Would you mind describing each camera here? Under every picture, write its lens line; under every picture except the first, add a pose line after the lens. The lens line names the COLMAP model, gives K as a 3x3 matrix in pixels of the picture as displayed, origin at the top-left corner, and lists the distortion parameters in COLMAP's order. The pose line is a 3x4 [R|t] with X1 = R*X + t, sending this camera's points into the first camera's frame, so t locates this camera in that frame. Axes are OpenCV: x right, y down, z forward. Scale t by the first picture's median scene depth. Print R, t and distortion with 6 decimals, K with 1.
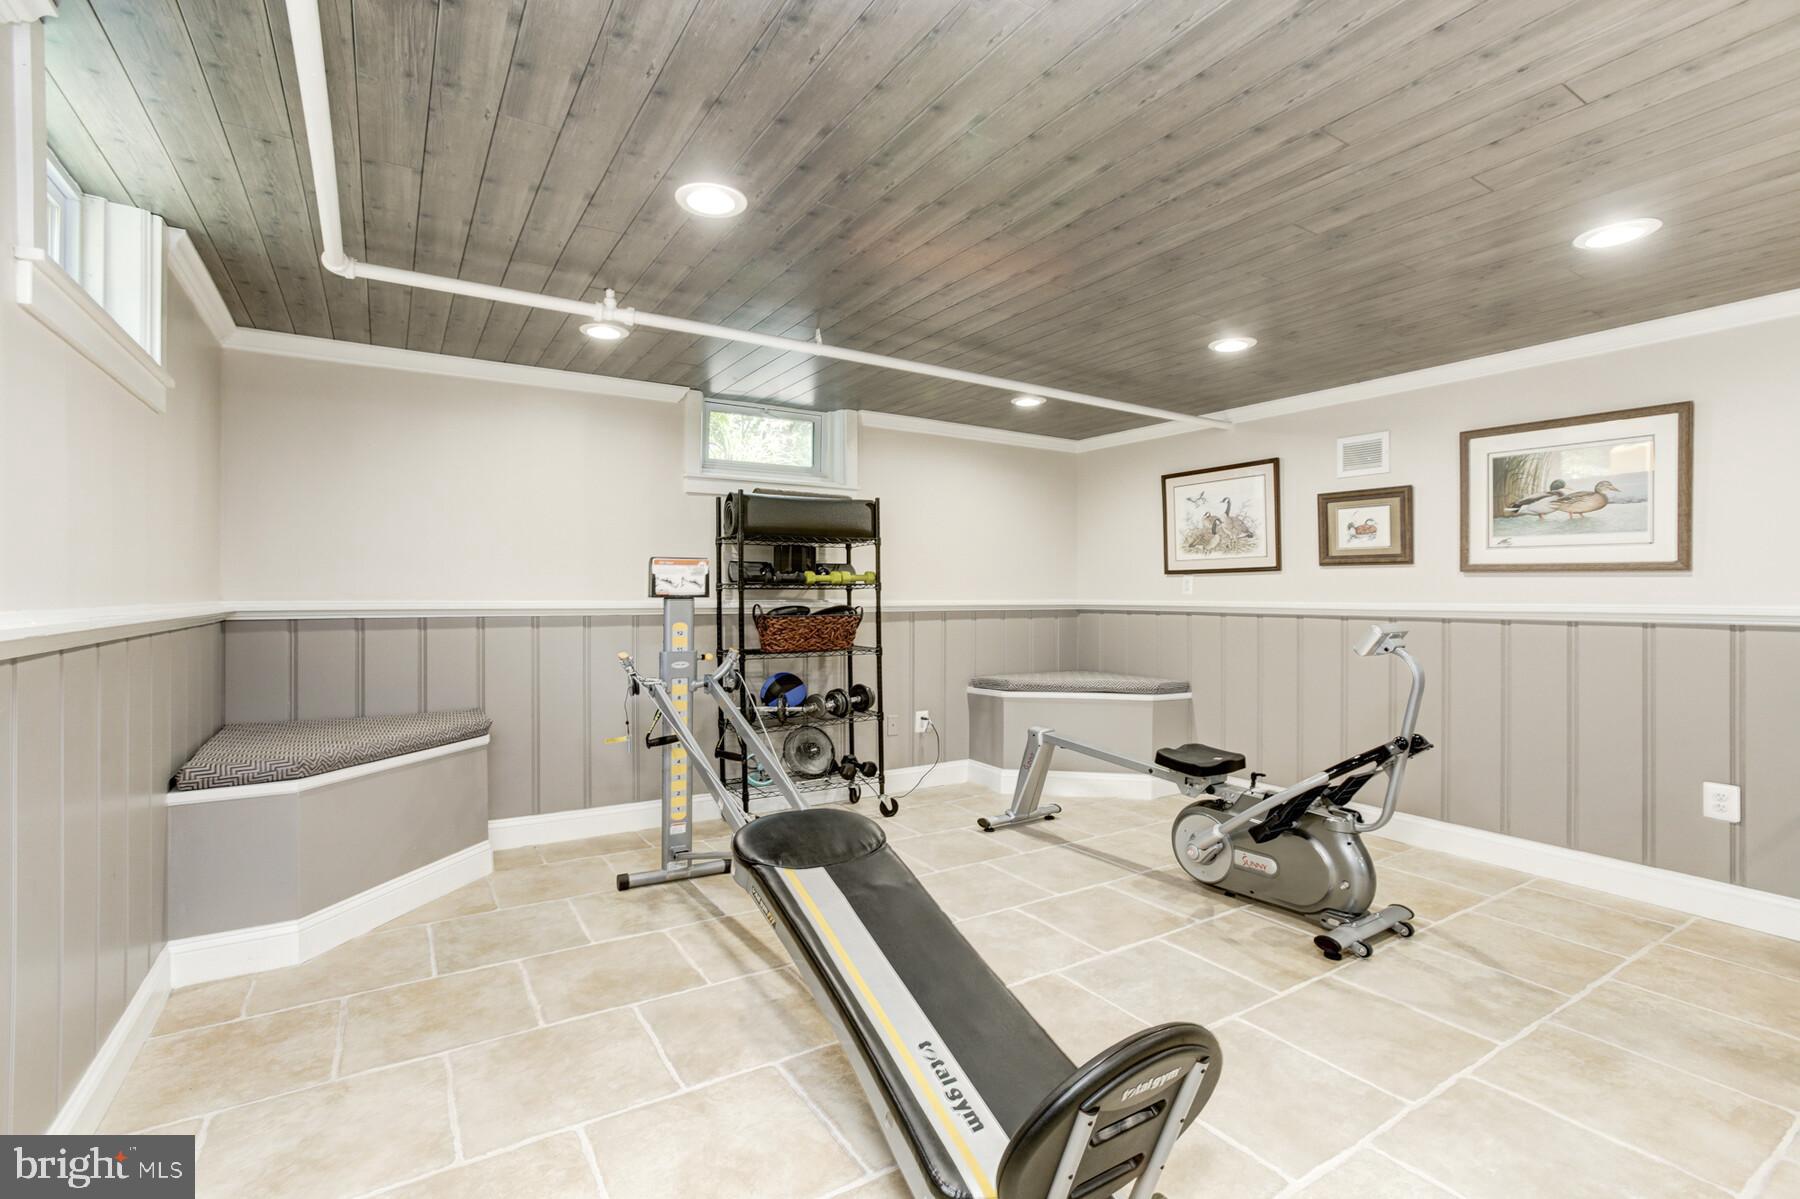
lens RADIAL K [[820.8, 0, 900.0], [0, 820.8, 599.5], [0, 0, 1]] dist [0.000159, 0.000038]
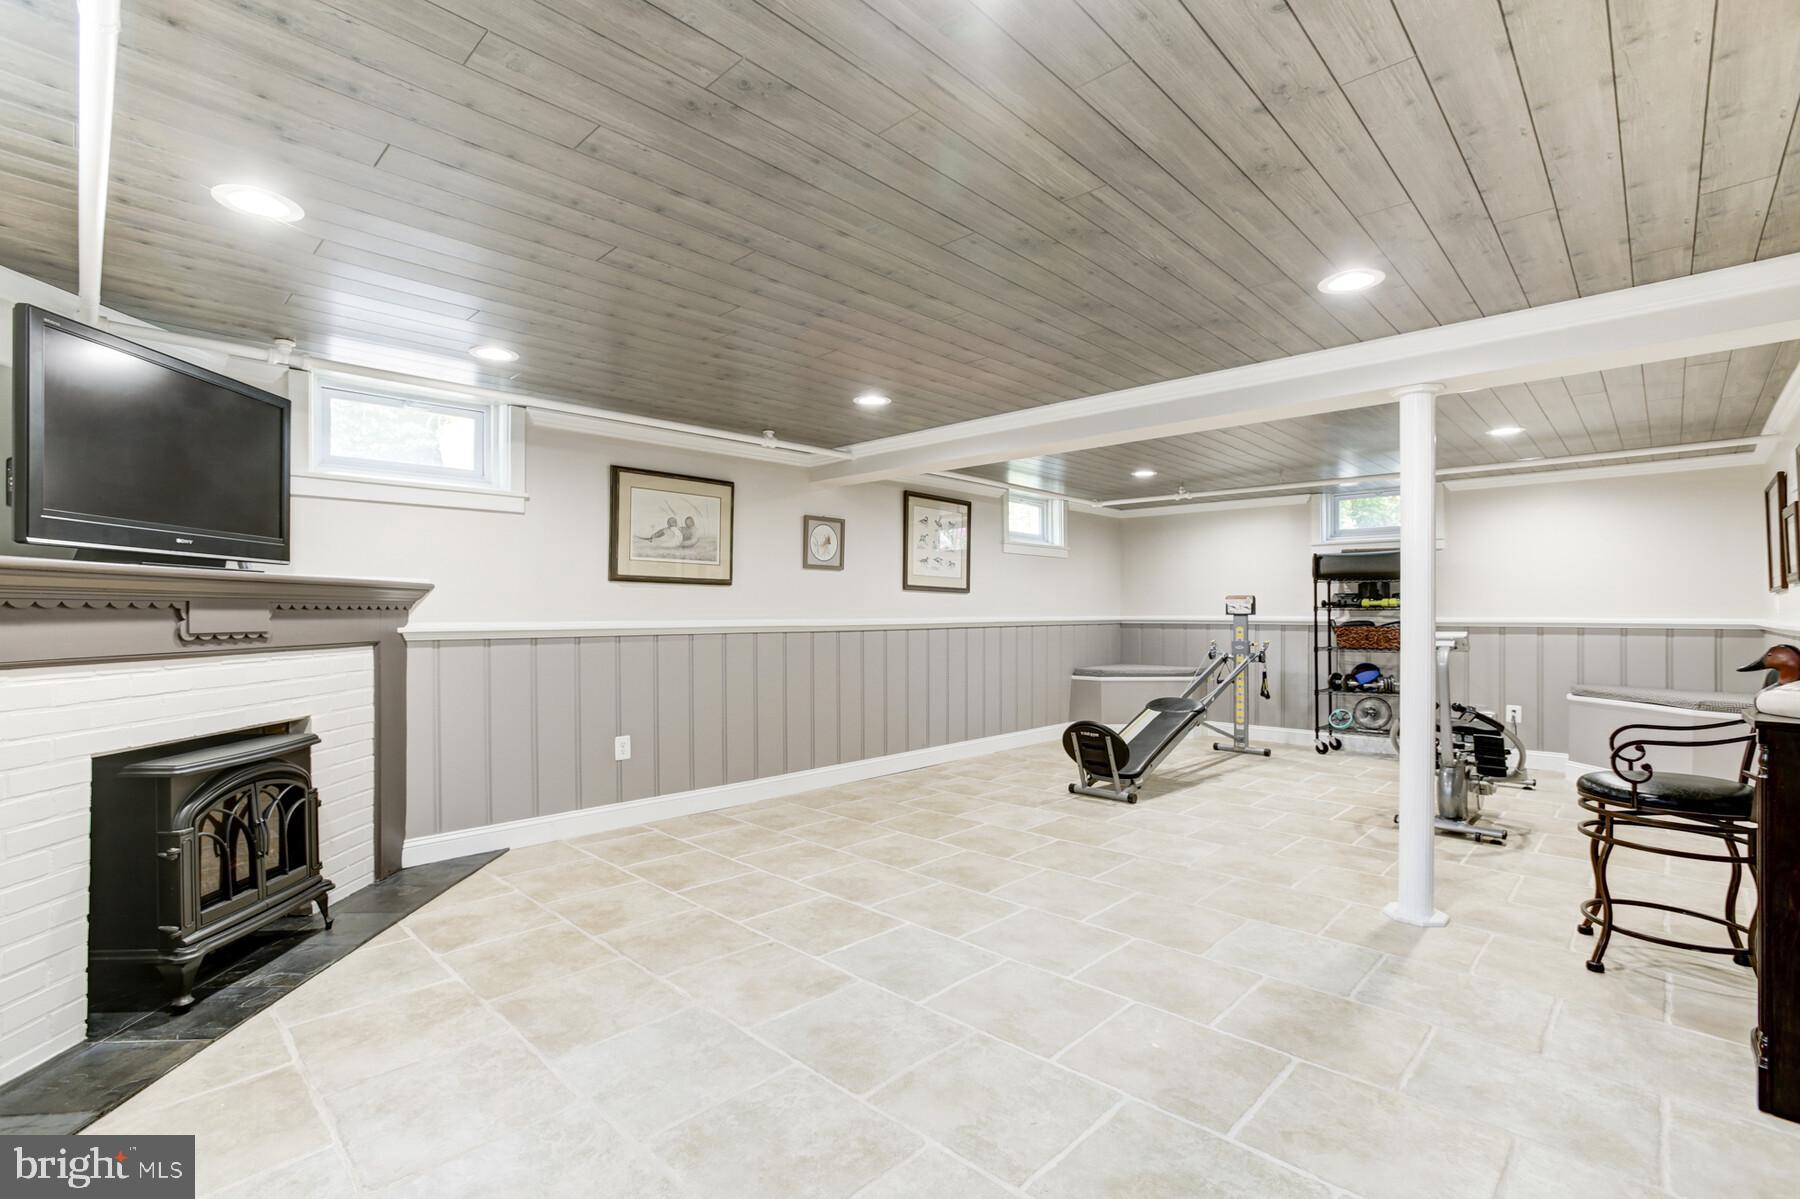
lens RADIAL K [[820.8, 0, 900.0], [0, 820.8, 599.5], [0, 0, 1]] dist [0.000159, 0.000038]
pose [[0.302189, 0.006605, -0.953225, 1.149873], [0.001843, 0.999970, 0.007514, -0.047206], [0.953246, -0.004028, 0.302167, -0.348235]]
